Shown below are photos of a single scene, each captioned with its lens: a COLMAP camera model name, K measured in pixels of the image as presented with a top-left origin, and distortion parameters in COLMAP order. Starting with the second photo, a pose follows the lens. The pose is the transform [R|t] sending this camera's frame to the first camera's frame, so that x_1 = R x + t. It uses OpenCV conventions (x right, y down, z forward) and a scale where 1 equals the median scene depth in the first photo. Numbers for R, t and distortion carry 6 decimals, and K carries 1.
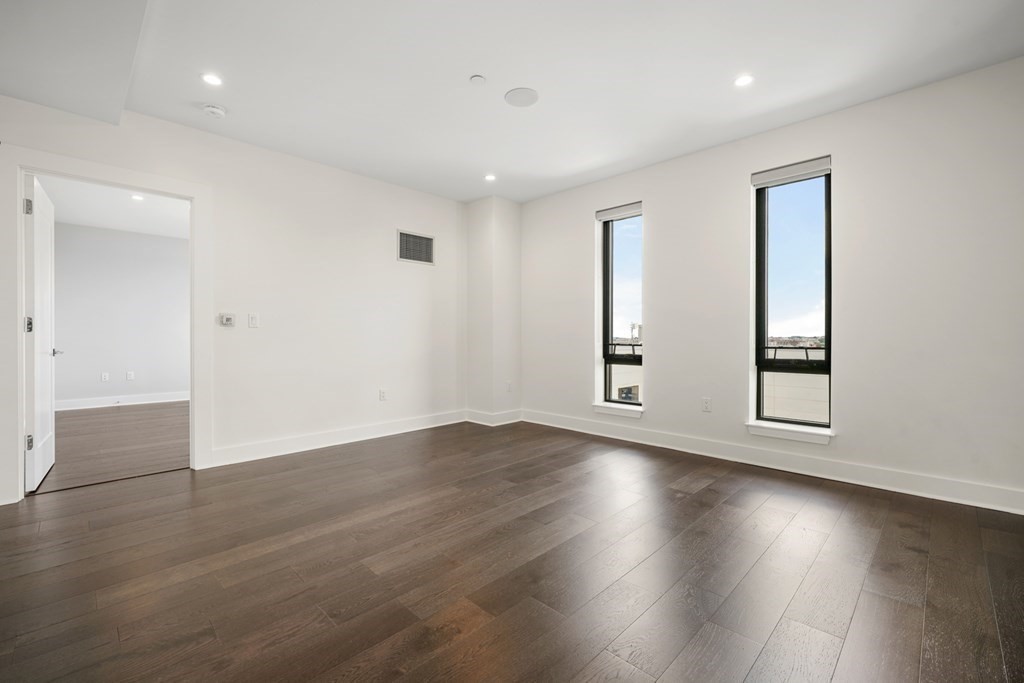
lens RADIAL K [[439.5, 0, 511.0], [0, 439.5, 339.8], [0, 0, 1]] dist [-0.000103, -0.000073]
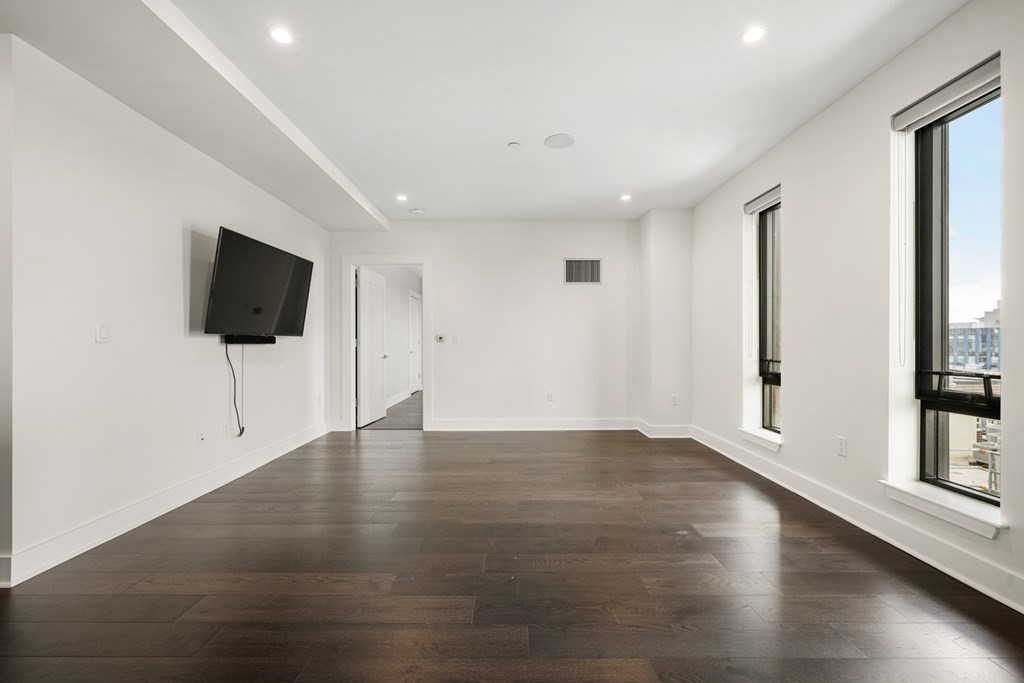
lens RADIAL K [[426.2, 0, 507.5], [0, 426.2, 344.3], [0, 0, 1]] dist [-0.000694, -0.000605]
pose [[0.703988, 0.000115, -0.710211, 0.501968], [-0.003342, 0.999989, -0.003151, -0.016155], [0.710204, 0.004592, 0.703981, 0.092178]]
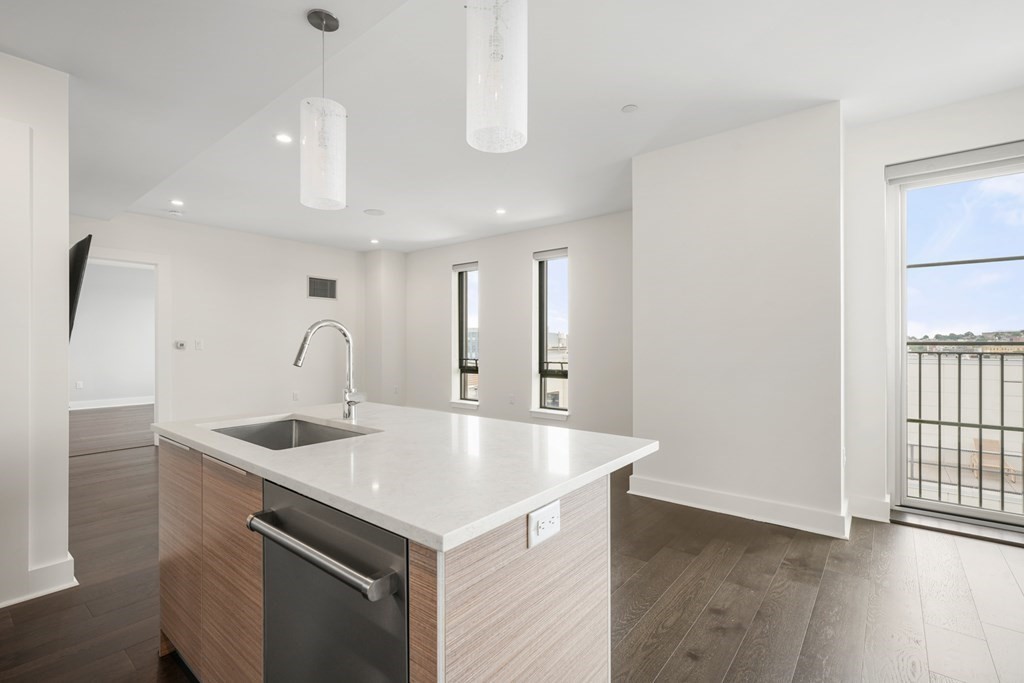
lens RADIAL K [[466.0, 0, 510.6], [0, 466.0, 341.2], [0, 0, 1]] dist [0.001420, 0.000577]
pose [[0.994882, -0.000084, 0.101045, 0.250104], [0.001066, 0.999953, -0.009666, -0.035131], [-0.101040, 0.009724, 0.994835, -0.562661]]
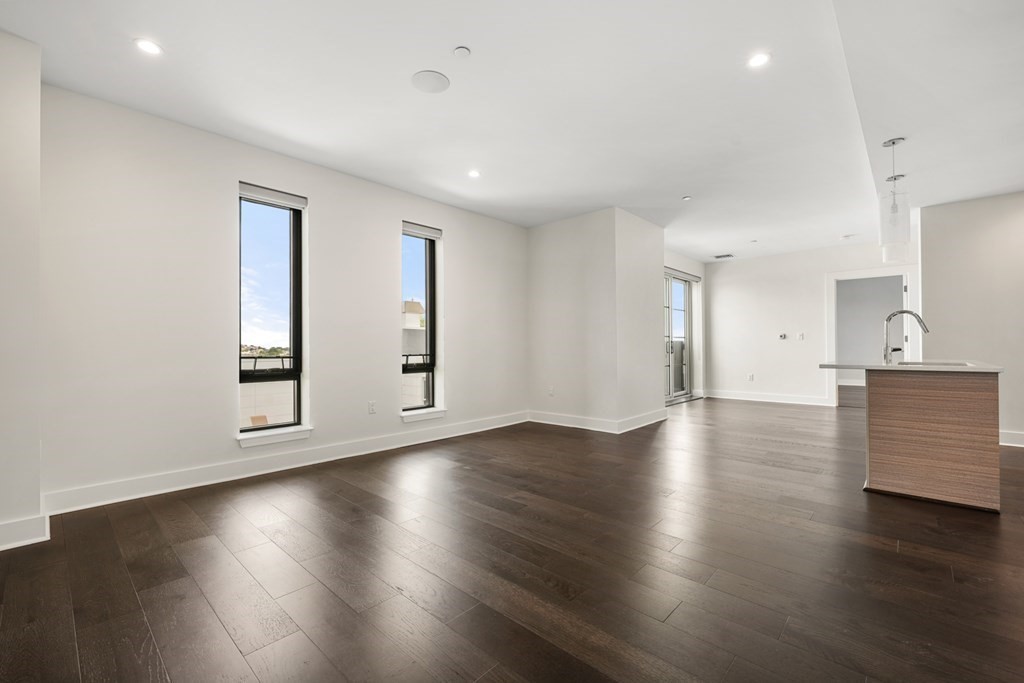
lens RADIAL K [[430.6, 0, 511.8], [0, 430.6, 345.3], [0, 0, 1]] dist [0.001790, -0.000035]
pose [[-0.040297, 0.004655, 0.999177, -0.610043], [0.012742, 0.999910, -0.004145, -0.002332], [-0.999106, 0.012564, -0.040353, 0.616798]]
